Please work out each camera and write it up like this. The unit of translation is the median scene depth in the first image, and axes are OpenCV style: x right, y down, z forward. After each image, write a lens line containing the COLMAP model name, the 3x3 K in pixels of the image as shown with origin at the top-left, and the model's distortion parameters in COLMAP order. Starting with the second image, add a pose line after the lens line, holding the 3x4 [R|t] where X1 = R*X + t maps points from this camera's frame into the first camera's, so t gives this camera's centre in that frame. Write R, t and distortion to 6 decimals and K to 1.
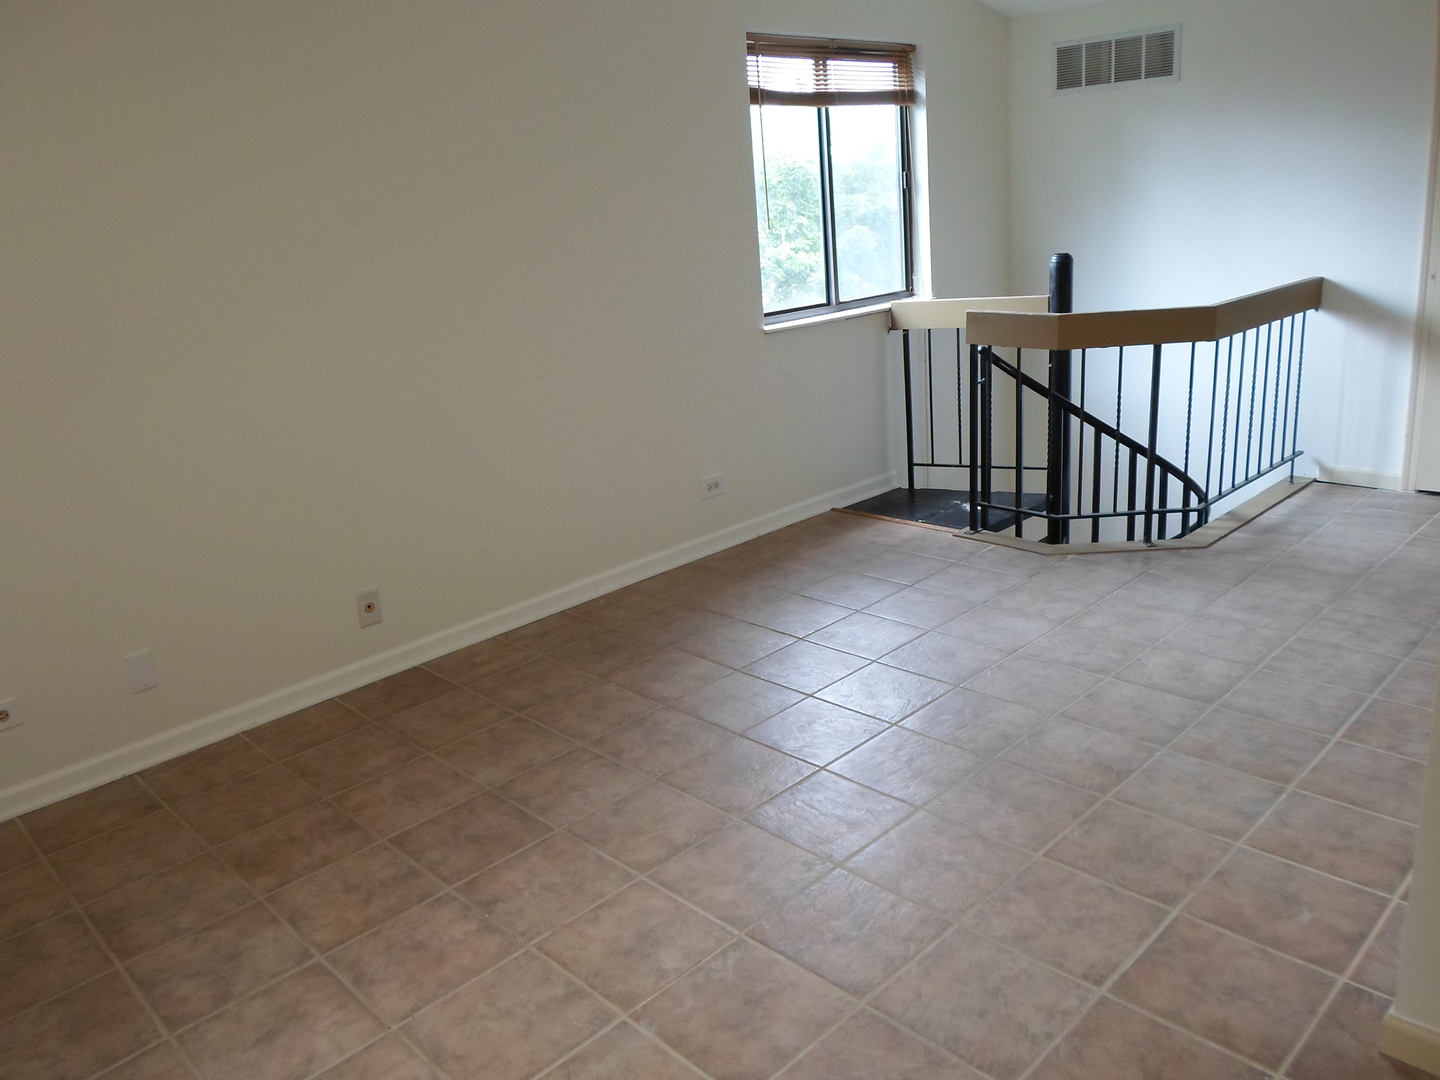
lens RADIAL K [[1110.9, 0, 720.0], [0, 1110.9, 540.0], [0, 0, 1]] dist [-0.039406, 0.010832]
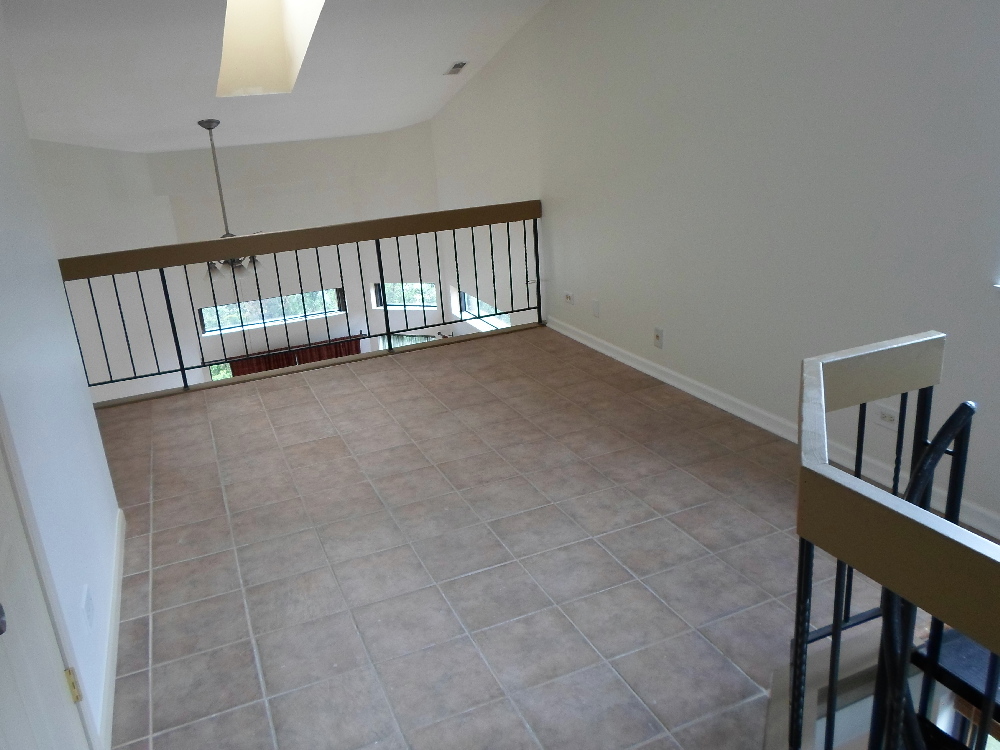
lens RADIAL K [[771.4, 0, 500.0], [0, 771.4, 375.0], [0, 0, 1]] dist [-0.039406, 0.010832]
pose [[-0.353705, 0.394553, -0.848069, 1.233486], [-0.179608, 0.861157, 0.475551, -0.625805], [0.917951, 0.320524, -0.233731, 1.551977]]
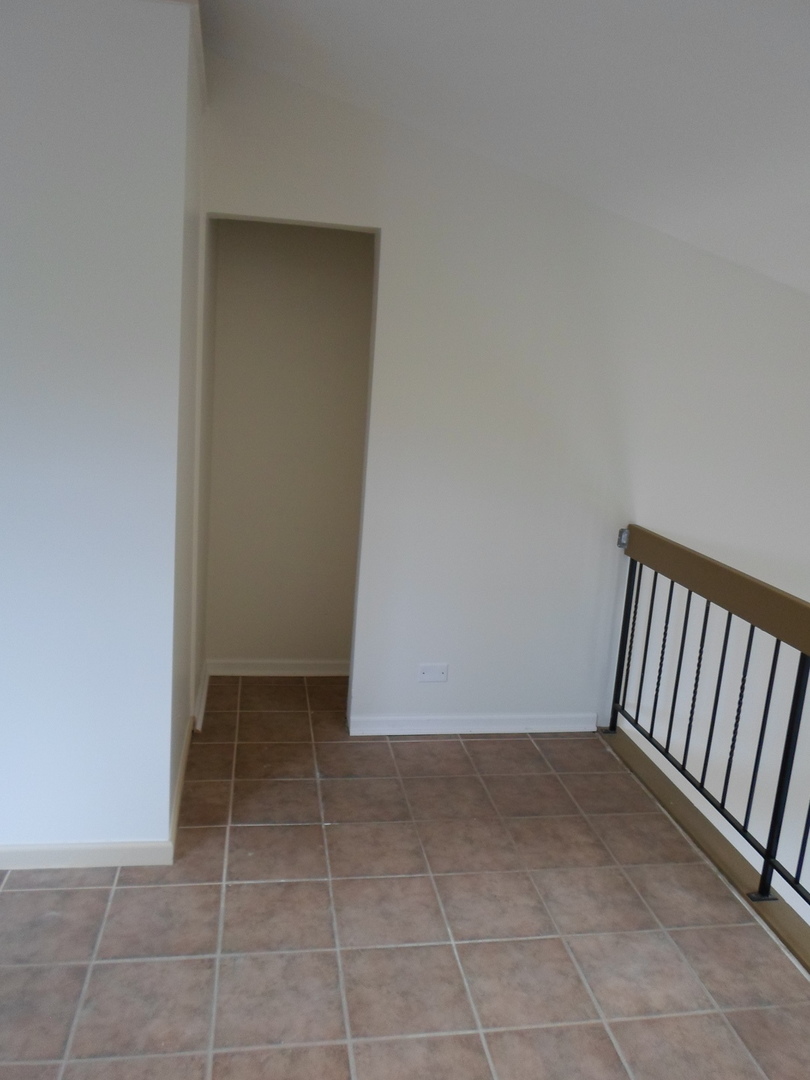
lens RADIAL K [[833.1, 0, 405.0], [0, 833.1, 540.0], [0, 0, 1]] dist [-0.039406, 0.010832]
pose [[-0.820502, -0.098151, 0.563155, -0.317224], [0.162567, 0.904409, 0.394484, -0.363858], [-0.548041, 0.415225, -0.726113, 1.138696]]
